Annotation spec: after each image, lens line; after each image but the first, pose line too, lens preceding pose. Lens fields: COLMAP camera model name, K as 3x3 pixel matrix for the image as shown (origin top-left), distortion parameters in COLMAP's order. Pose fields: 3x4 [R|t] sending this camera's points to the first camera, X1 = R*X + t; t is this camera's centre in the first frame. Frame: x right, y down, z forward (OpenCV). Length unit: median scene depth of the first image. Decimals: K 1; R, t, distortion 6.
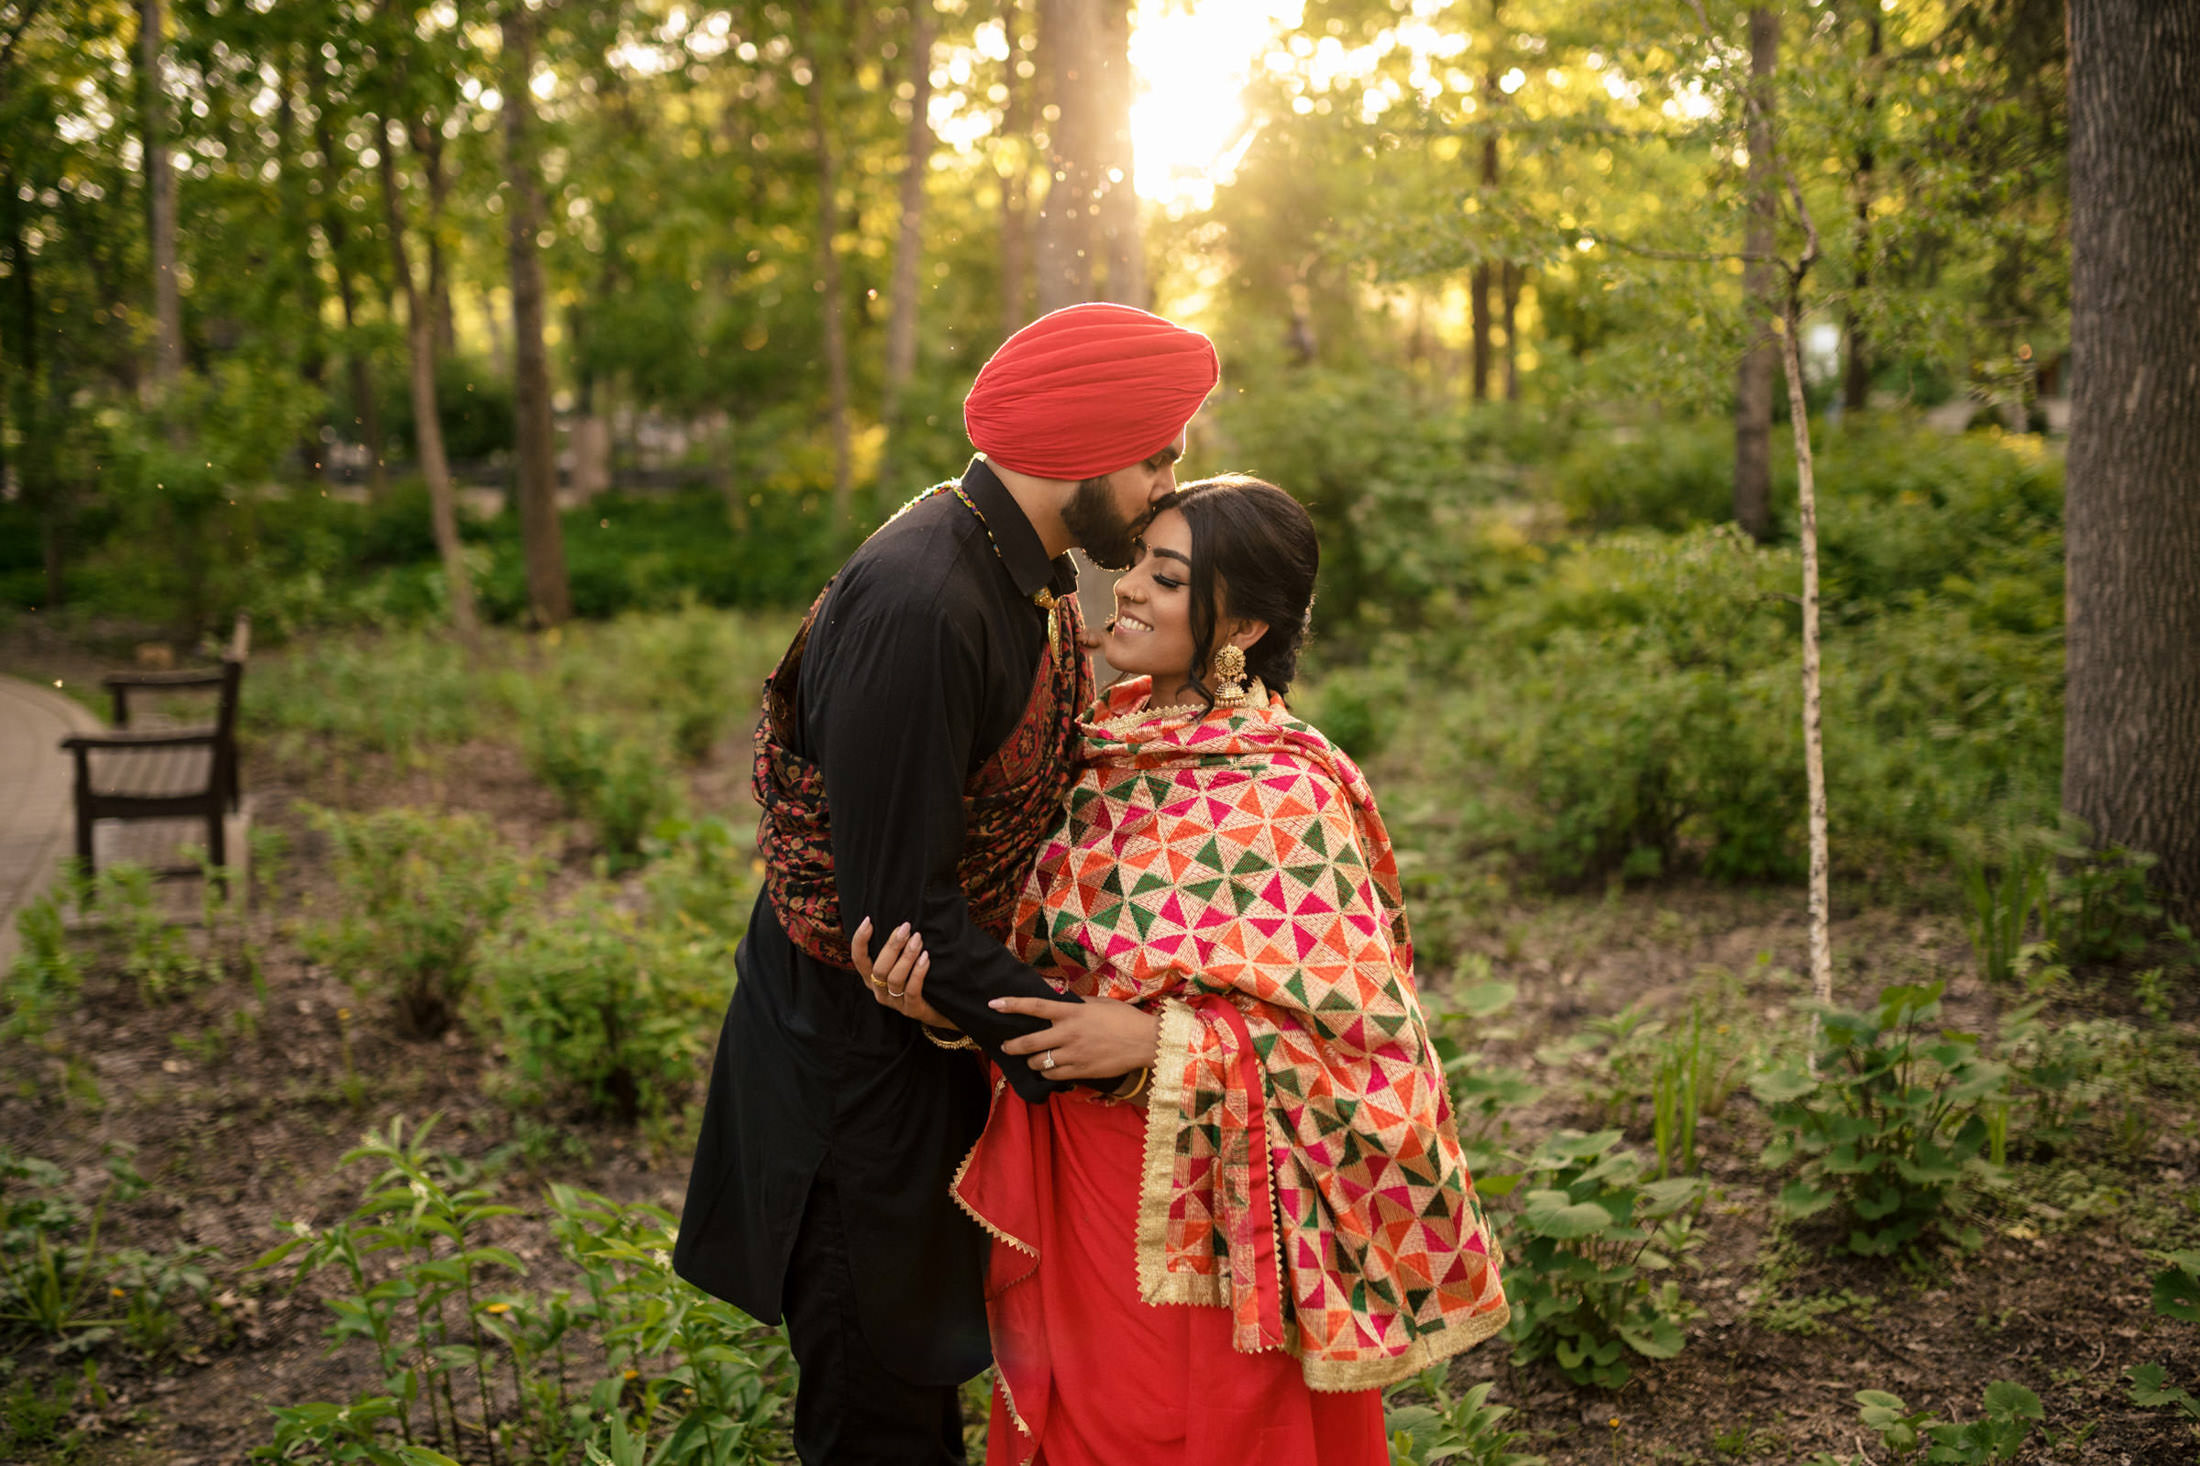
lens RADIAL K [[2156.7, 0, 1100.0], [0, 2156.7, 733.0], [0, 0, 1]] dist [-0.023453, 0.023970]
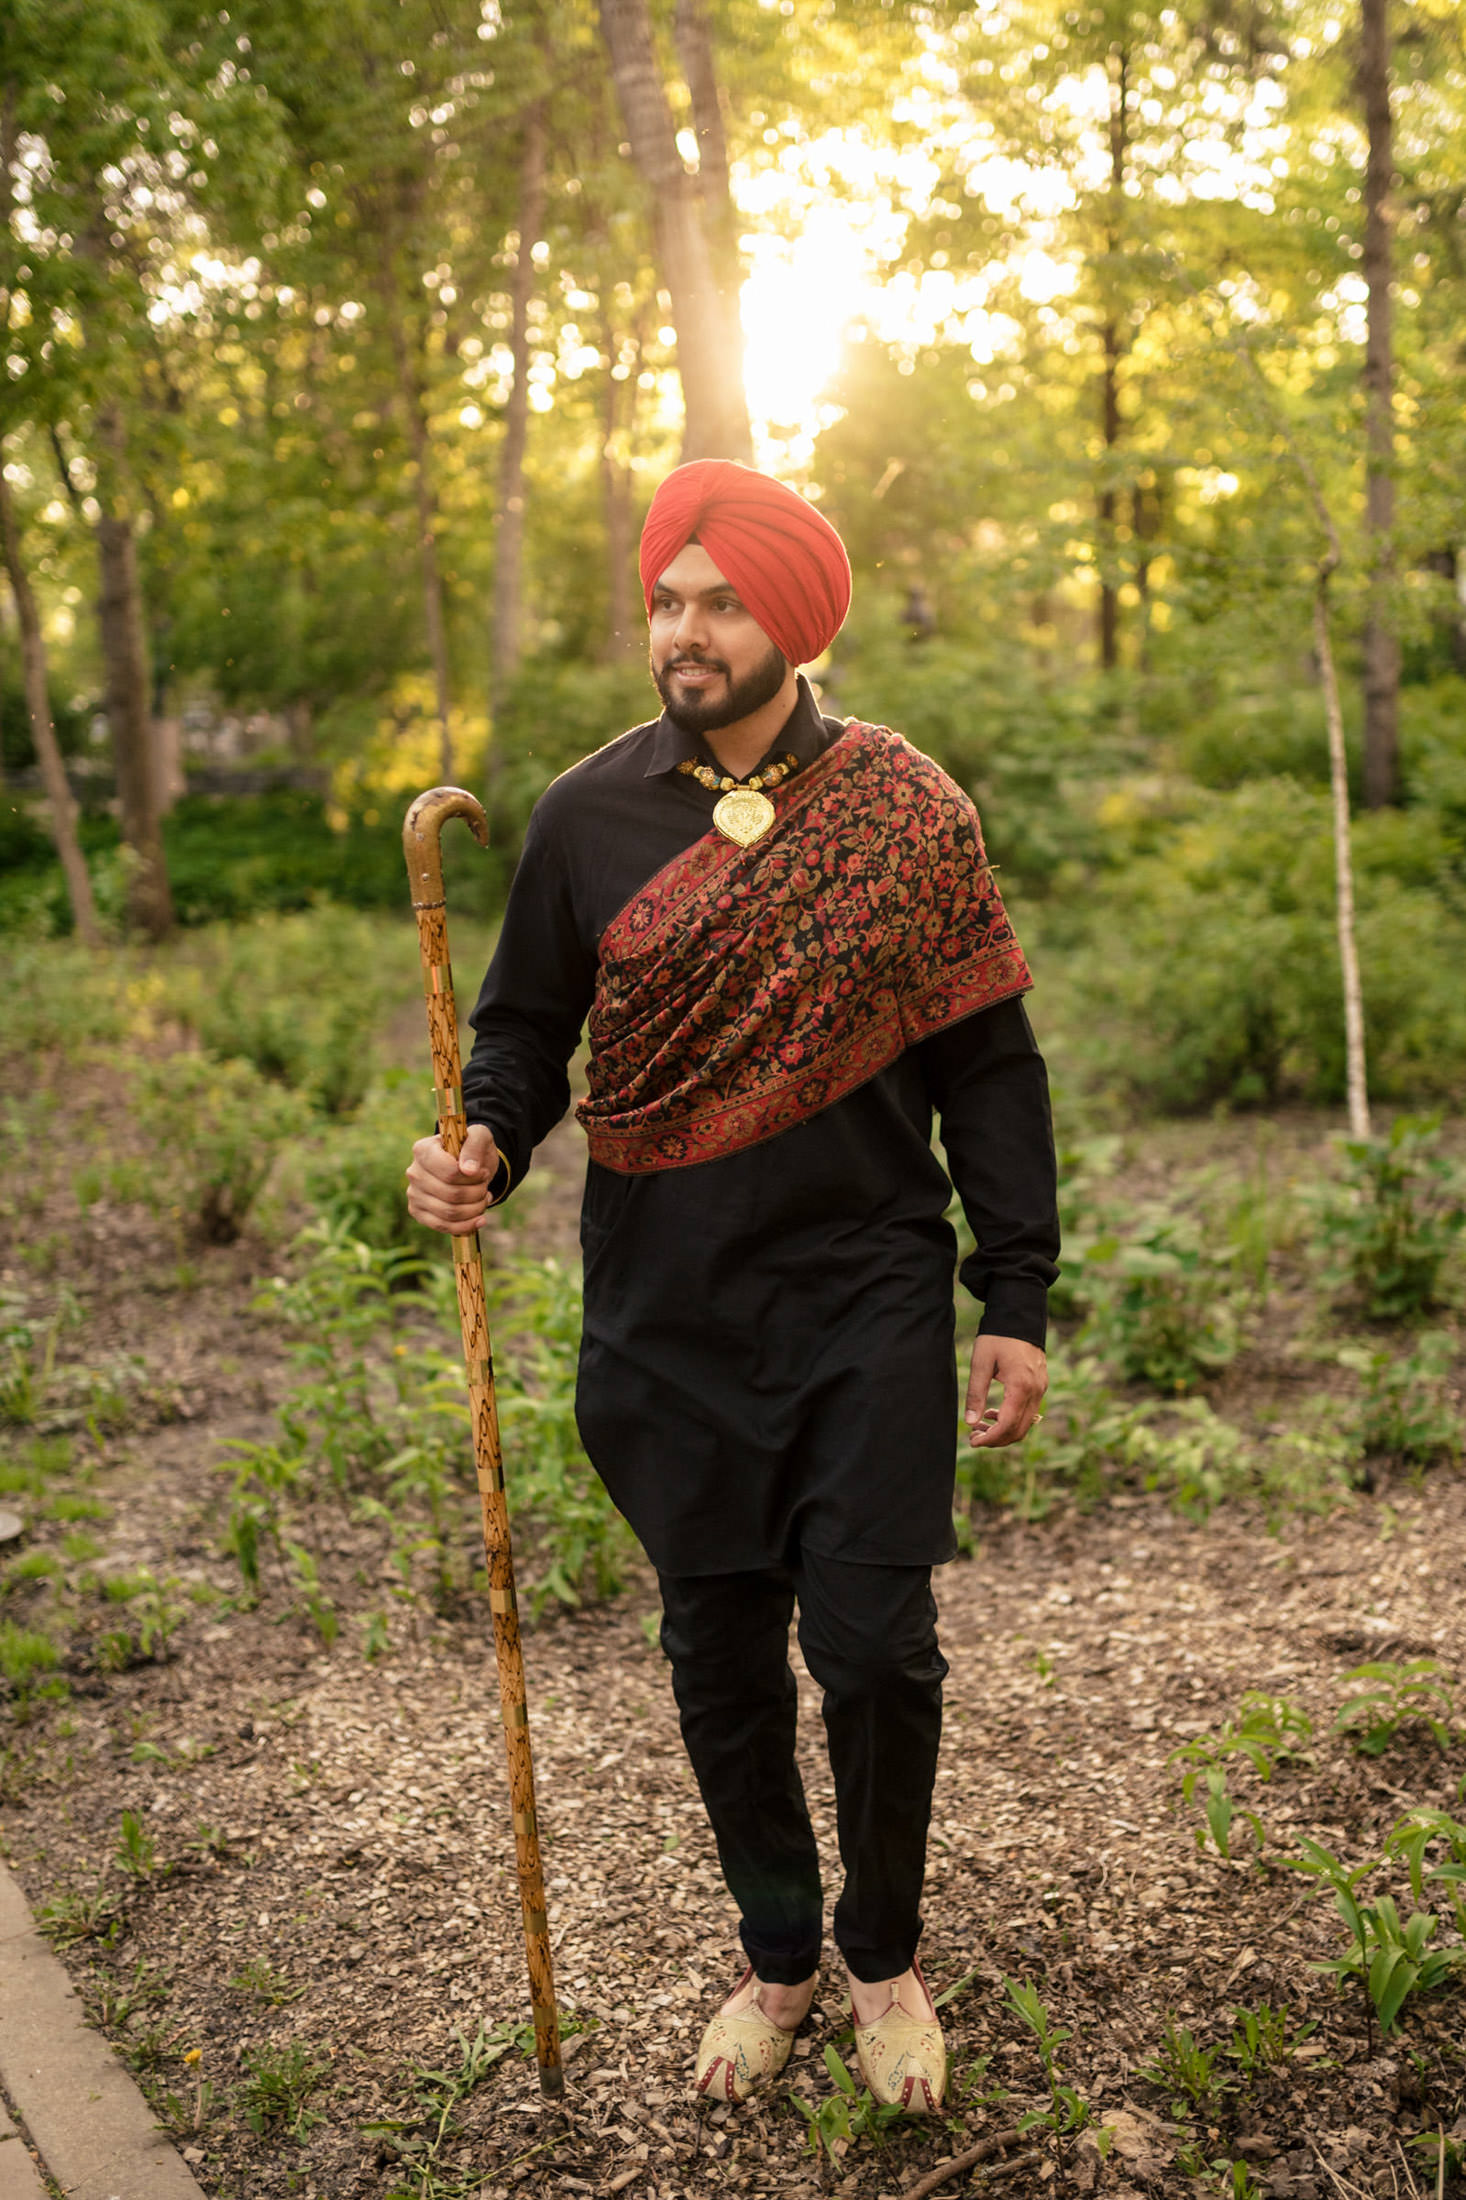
lens RADIAL K [[2451.4, 0, 733.0], [0, 2451.4, 1100.0], [0, 0, 1]] dist [-0.067277, 0.172001]
pose [[0.999297, -0.034860, 0.013764, -0.041526], [0.034614, 0.999244, 0.017681, 0.043812], [-0.014370, -0.017192, 0.999749, -0.333635]]
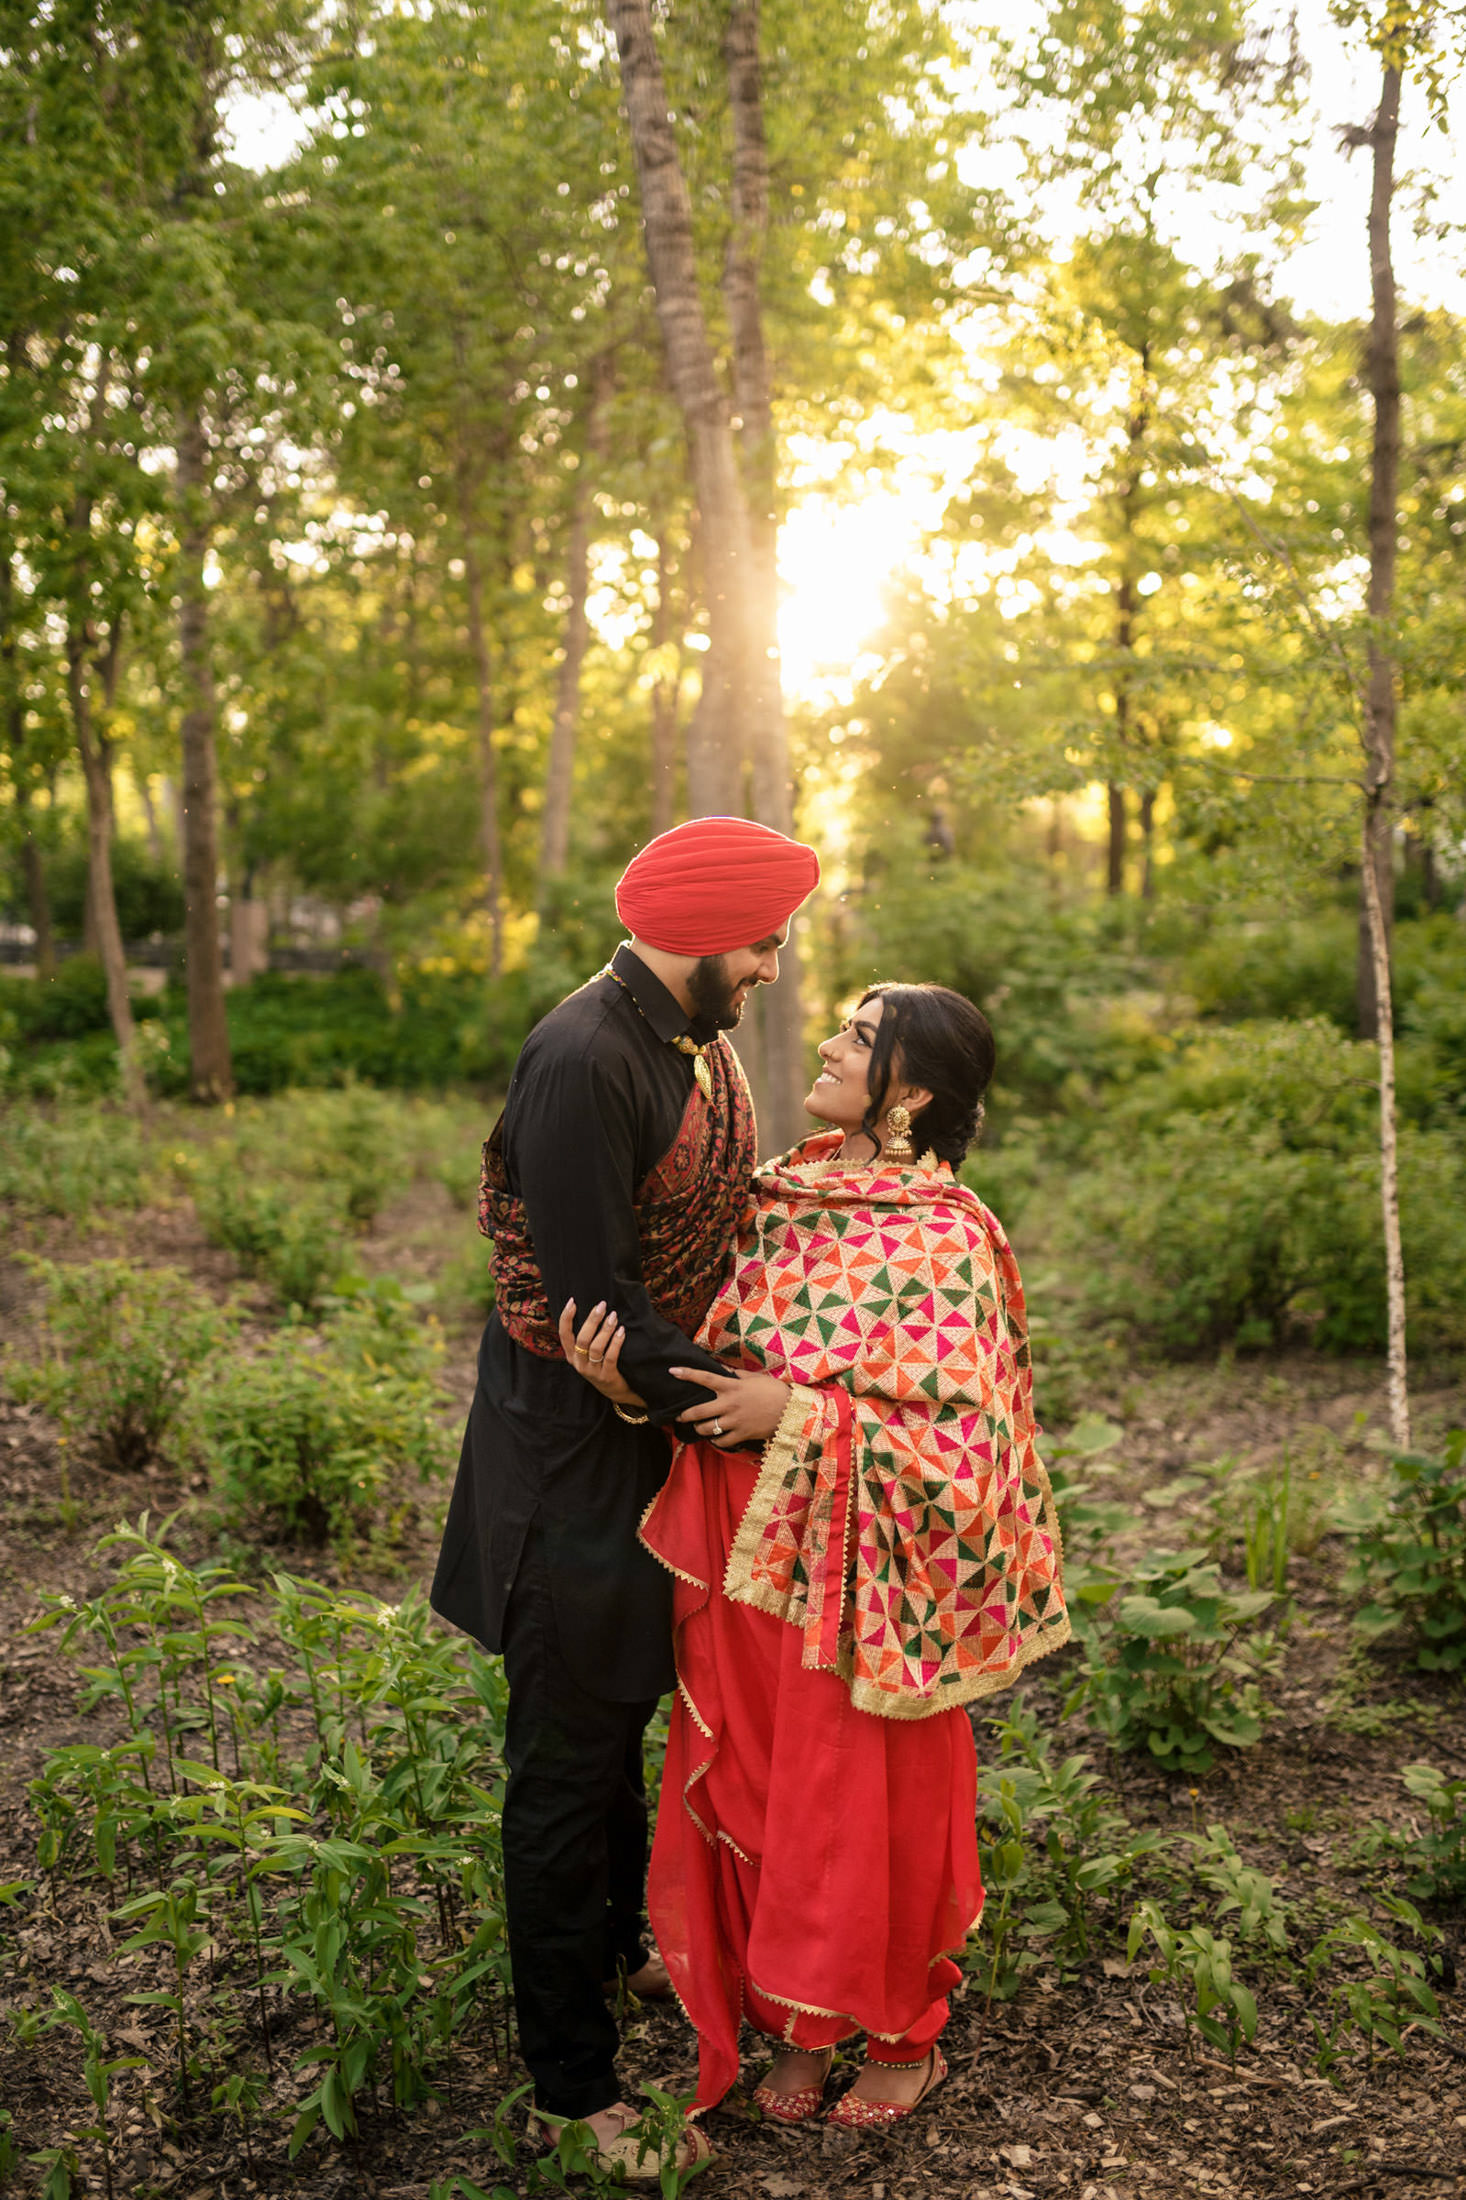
lens RADIAL K [[2156.7, 0, 715.4], [0, 2156.7, 1016.1], [0, 0, 1]] dist [-0.023453, 0.023970]
pose [[0.999854, 0.012426, -0.011765, -0.004343], [-0.013469, 0.995555, -0.093217, 0.008910], [0.010554, 0.093362, 0.995576, -0.094412]]
